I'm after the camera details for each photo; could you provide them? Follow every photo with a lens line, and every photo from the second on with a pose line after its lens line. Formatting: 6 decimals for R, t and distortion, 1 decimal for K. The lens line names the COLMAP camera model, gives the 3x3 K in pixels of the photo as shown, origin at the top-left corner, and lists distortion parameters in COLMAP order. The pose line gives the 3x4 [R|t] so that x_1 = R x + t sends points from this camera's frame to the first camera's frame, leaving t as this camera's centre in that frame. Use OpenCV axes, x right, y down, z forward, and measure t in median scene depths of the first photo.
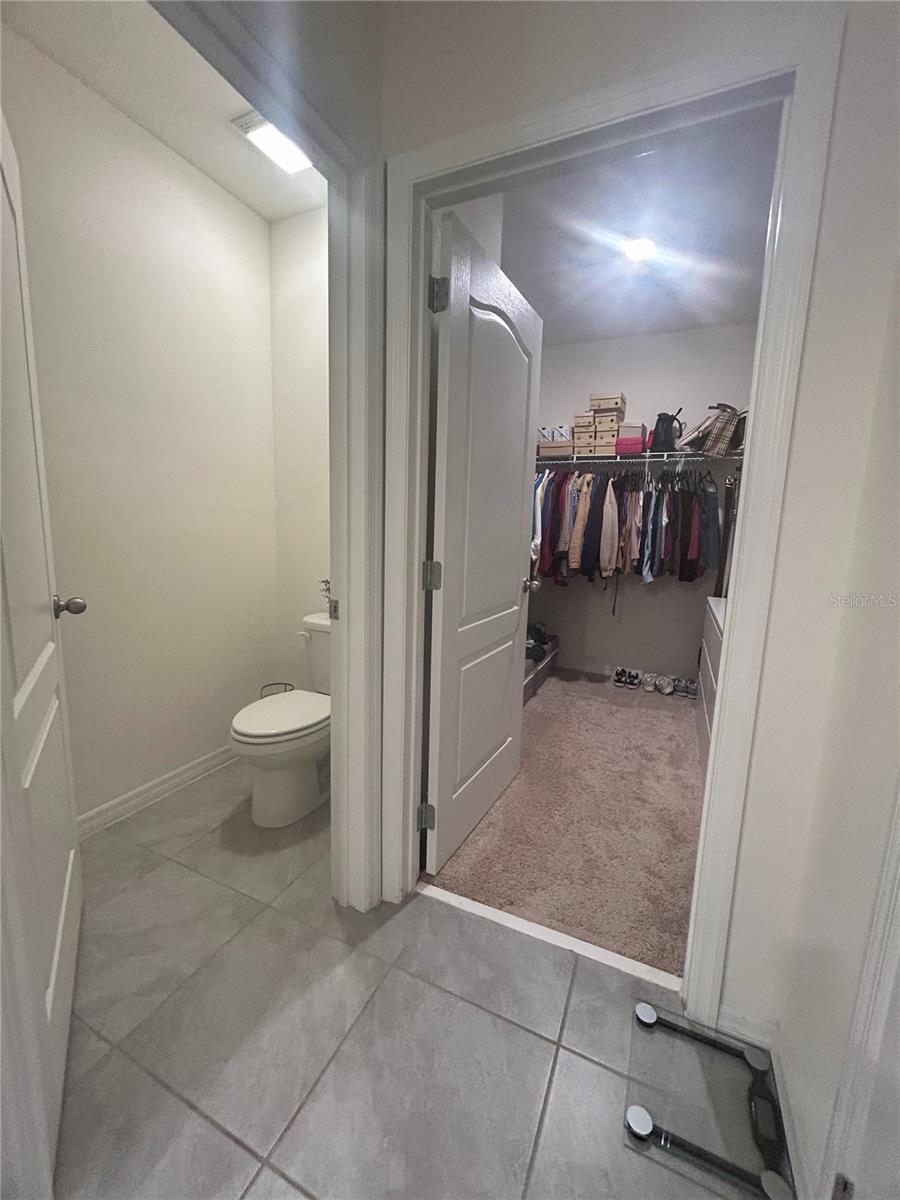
lens RADIAL K [[482.5, 0, 451.0], [0, 482.5, 595.6], [0, 0, 1]] dist [-0.001145, 0.000996]
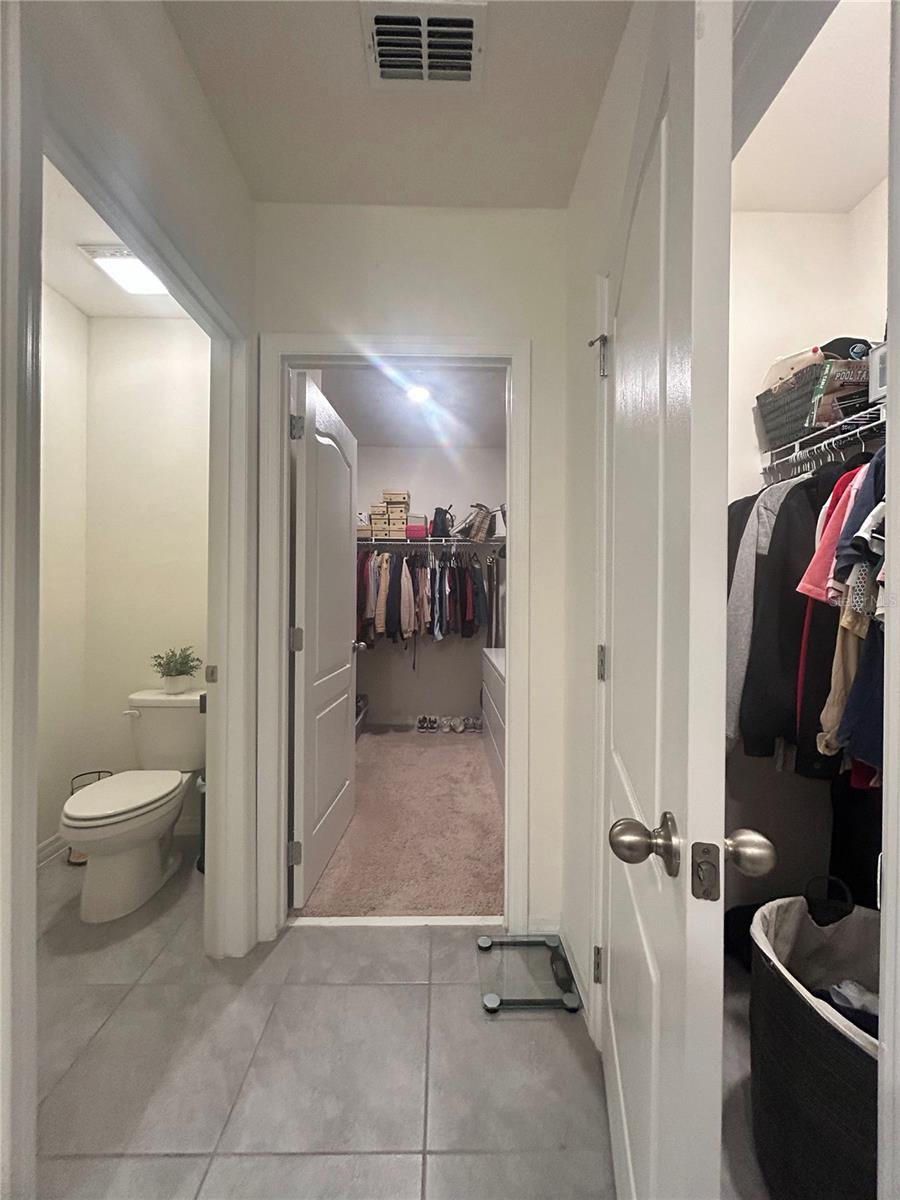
lens RADIAL K [[482.5, 0, 449.6], [0, 482.5, 598.6], [0, 0, 1]] dist [-0.001145, 0.000996]
pose [[0.901641, -0.026045, 0.431701, -0.160102], [0.085417, 0.989247, -0.118719, 0.026157], [-0.423967, 0.143917, 0.894170, -0.209894]]
